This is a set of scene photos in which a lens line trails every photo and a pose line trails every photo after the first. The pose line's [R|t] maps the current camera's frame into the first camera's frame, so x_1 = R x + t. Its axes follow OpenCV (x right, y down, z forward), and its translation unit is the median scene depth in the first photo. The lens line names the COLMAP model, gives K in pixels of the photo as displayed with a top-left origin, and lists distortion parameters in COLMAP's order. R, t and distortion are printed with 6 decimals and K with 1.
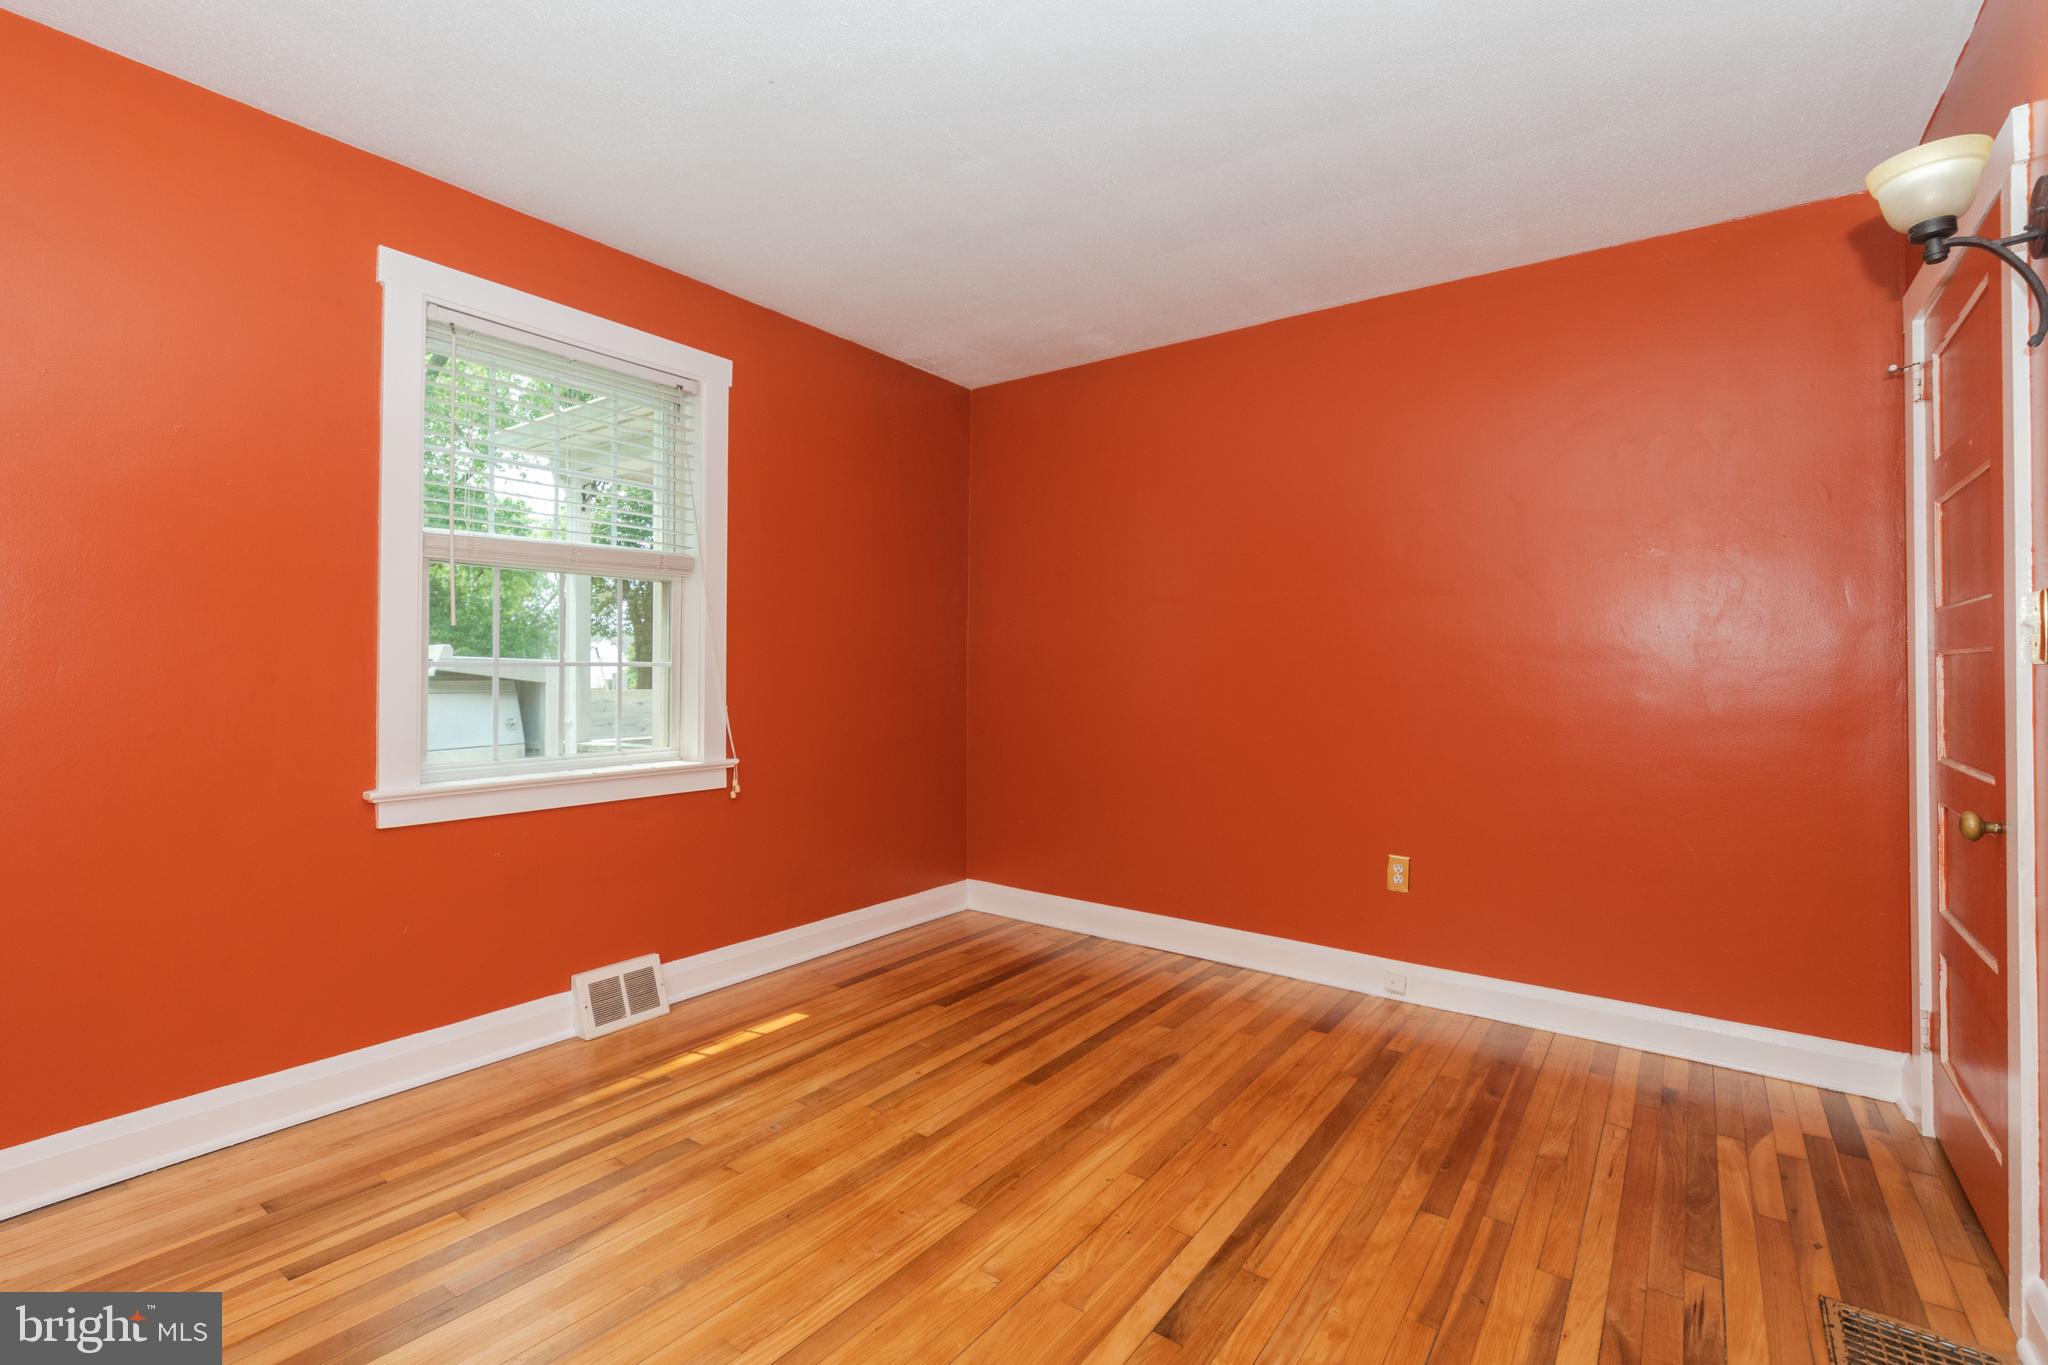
lens RADIAL K [[900.2, 0, 1011.8], [0, 900.2, 692.4], [0, 0, 1]] dist [0.002371, 0.000452]
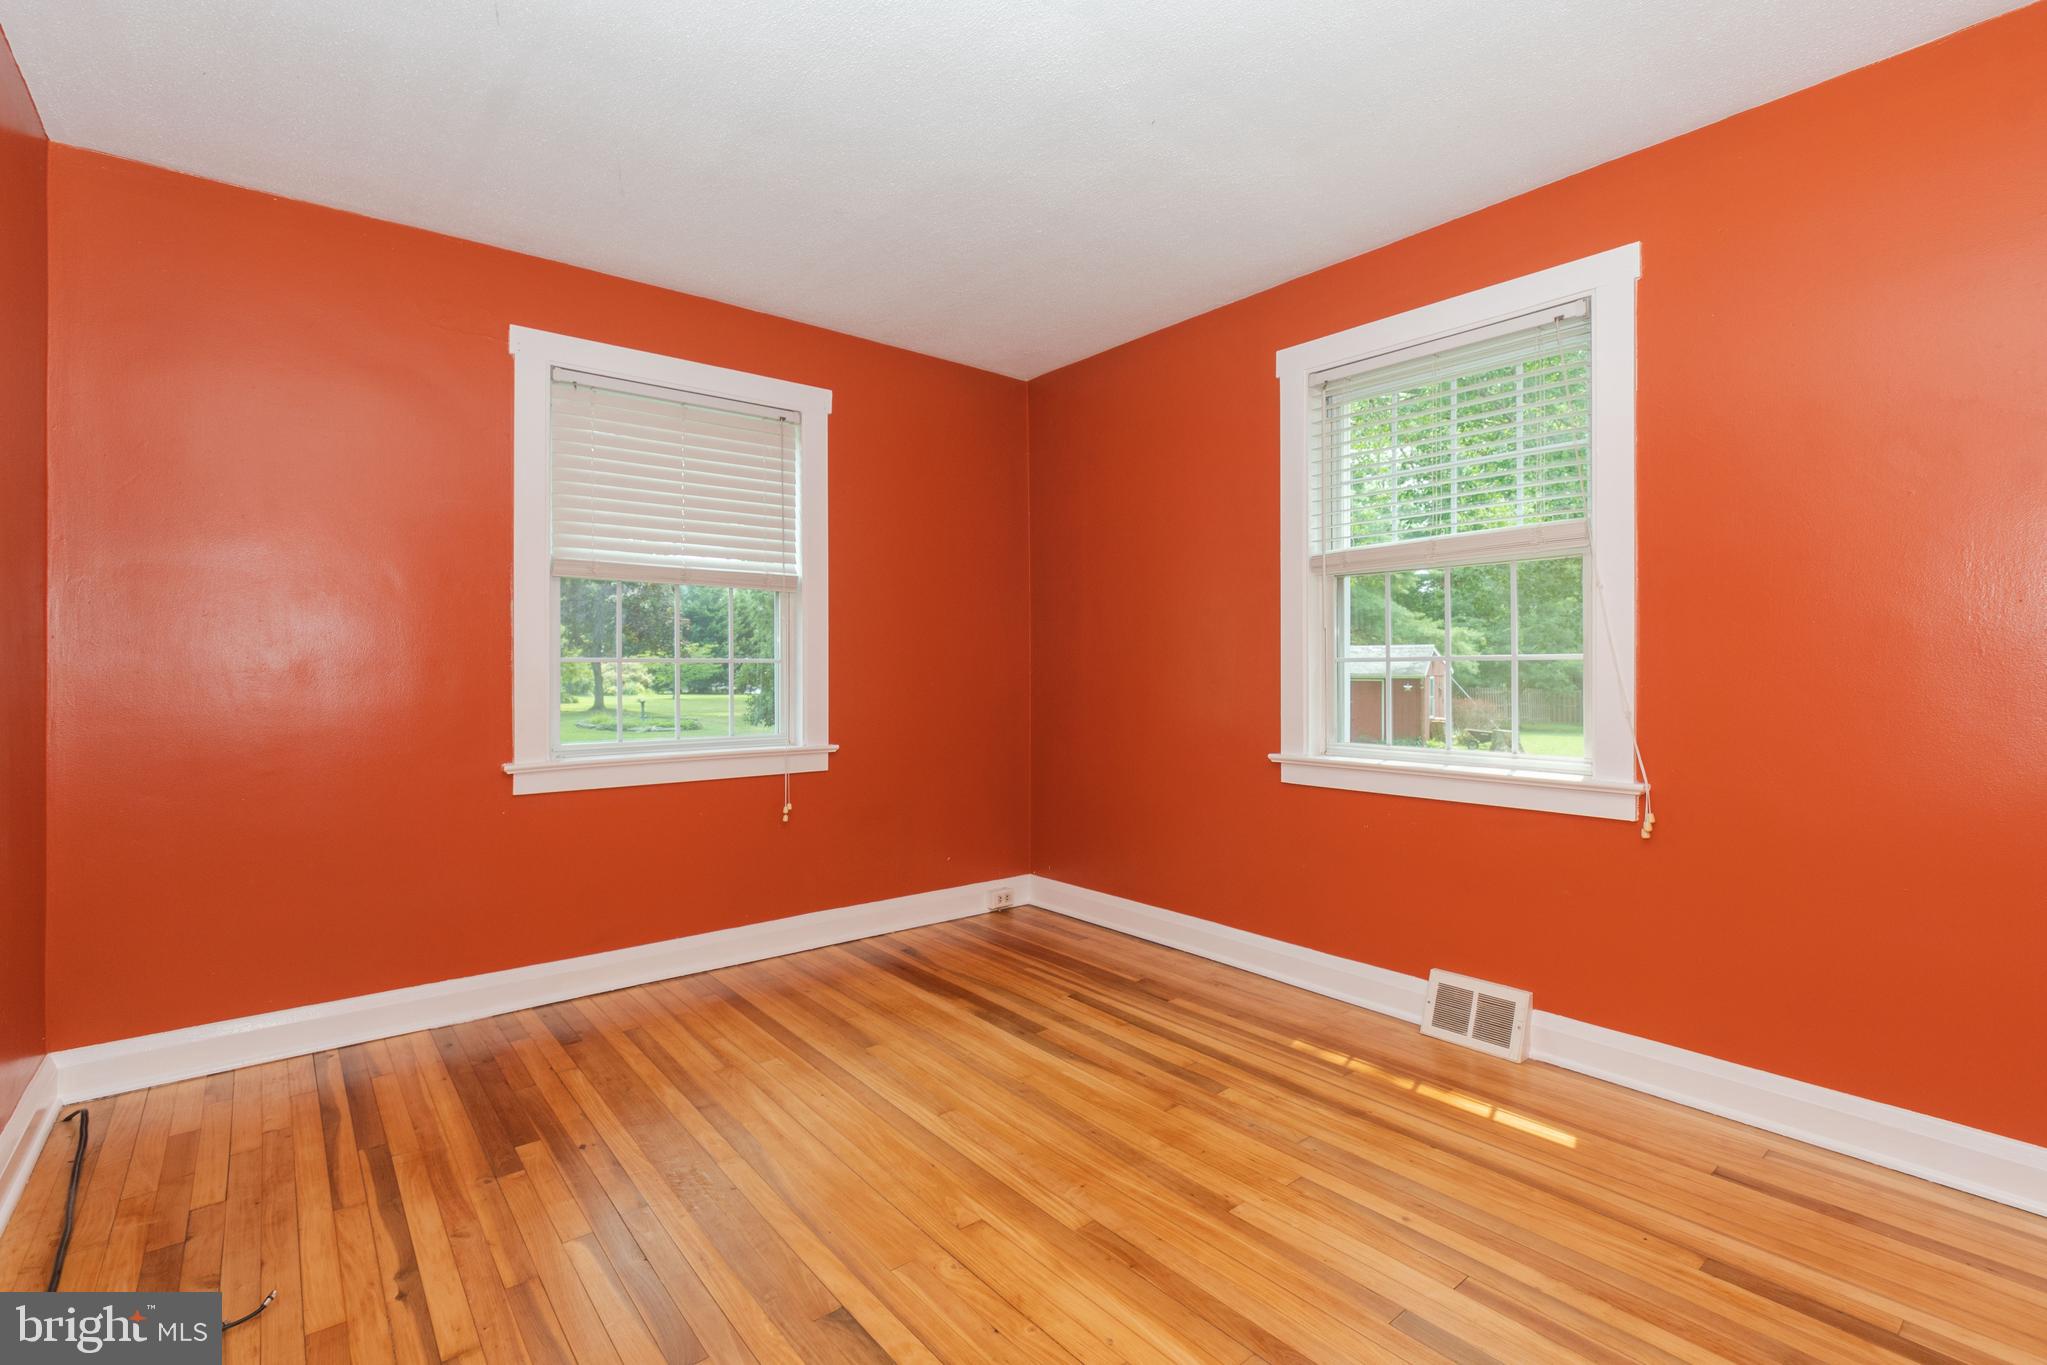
lens RADIAL K [[899.7, 0, 1011.4], [0, 899.7, 692.4], [0, 0, 1]] dist [0.002371, 0.000452]
pose [[-0.227173, 0.018776, -0.973673, 0.641423], [-0.023215, 0.999426, 0.024689, -0.007744], [0.973578, 0.028213, -0.226607, 0.821903]]
